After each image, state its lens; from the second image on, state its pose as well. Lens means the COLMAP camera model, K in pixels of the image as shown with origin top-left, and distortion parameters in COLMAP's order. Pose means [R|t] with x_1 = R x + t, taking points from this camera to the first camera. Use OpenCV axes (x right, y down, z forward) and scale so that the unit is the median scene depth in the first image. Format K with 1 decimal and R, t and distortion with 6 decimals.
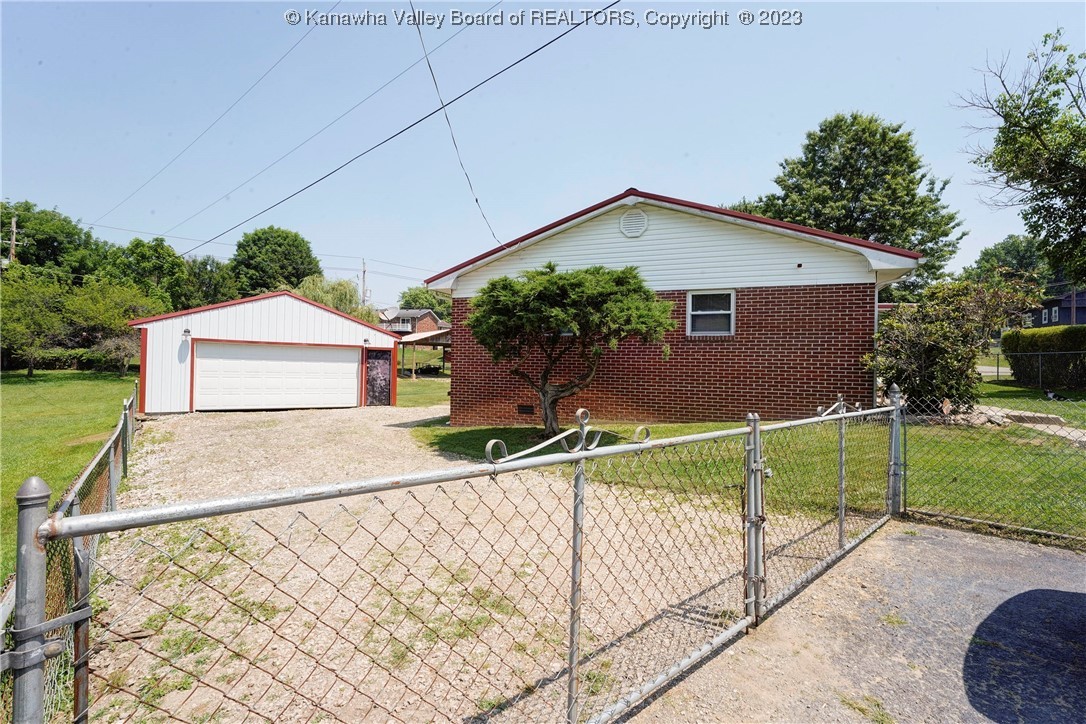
lens RADIAL K [[490.9, 0, 543.0], [0, 490.9, 359.9], [0, 0, 1]] dist [0.000104, 0.000016]
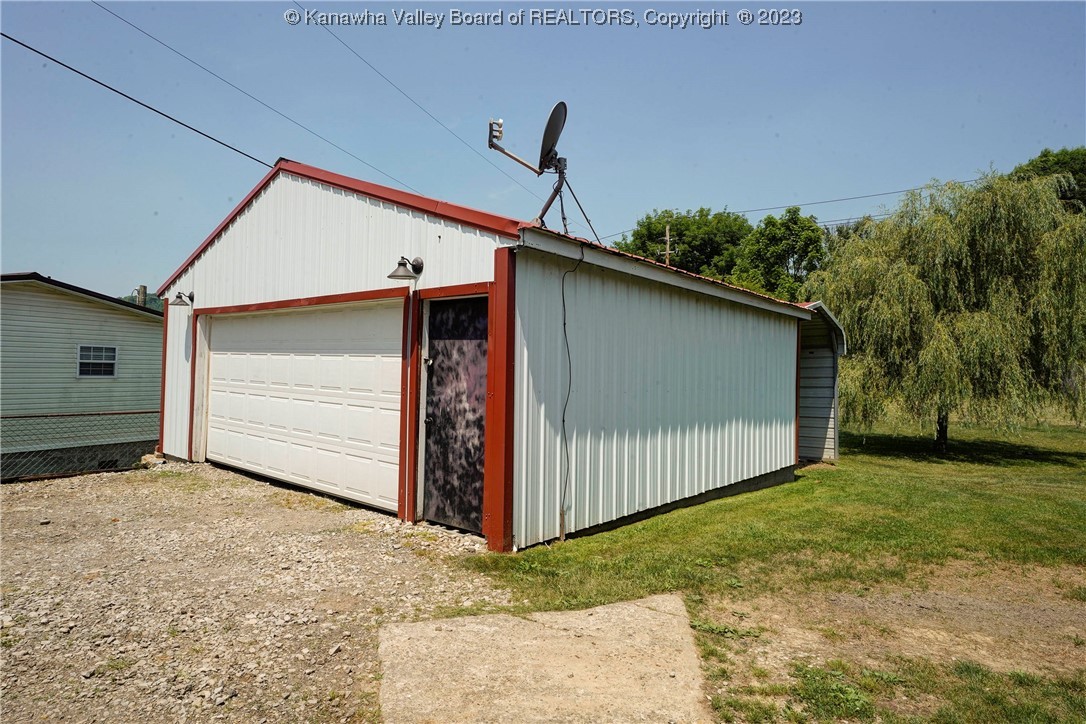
lens RADIAL K [[607.5, 0, 543.3], [0, 607.5, 364.1], [0, 0, 1]] dist [-0.000154, -0.000057]
pose [[0.245587, -0.028122, -0.968967, -0.036047], [-0.006980, 0.999502, -0.030777, 0.020975], [0.969350, 0.014322, 0.245268, 0.968484]]
